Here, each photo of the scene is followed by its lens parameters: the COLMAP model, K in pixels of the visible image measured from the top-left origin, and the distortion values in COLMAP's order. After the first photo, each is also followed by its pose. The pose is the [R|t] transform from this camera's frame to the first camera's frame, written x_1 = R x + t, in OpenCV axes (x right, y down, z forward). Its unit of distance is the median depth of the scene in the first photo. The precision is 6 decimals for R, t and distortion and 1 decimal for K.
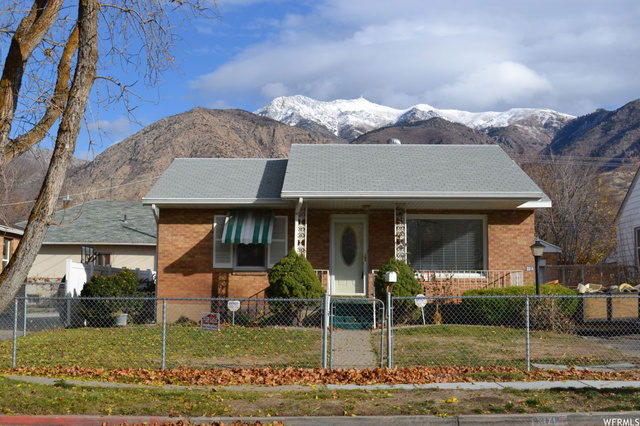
lens RADIAL K [[863.2, 0, 319.9], [0, 863.2, 213.2], [0, 0, 1]] dist [-0.032357, 0.000000]
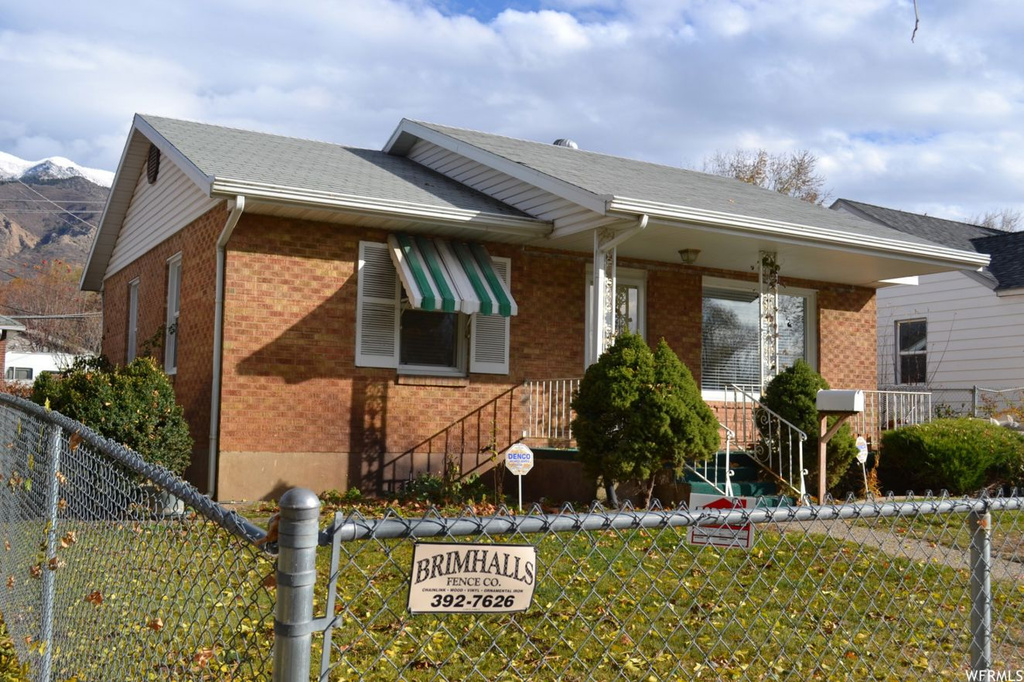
lens RADIAL K [[1056.8, 0, 512.8], [0, 1056.8, 341.0], [0, 0, 1]] dist [-0.048816, 0.000000]
pose [[0.856594, 0.052130, 0.513351, -0.320987], [-0.065690, 0.997806, 0.008287, 0.041821], [-0.511792, -0.040821, 0.858139, 0.519508]]
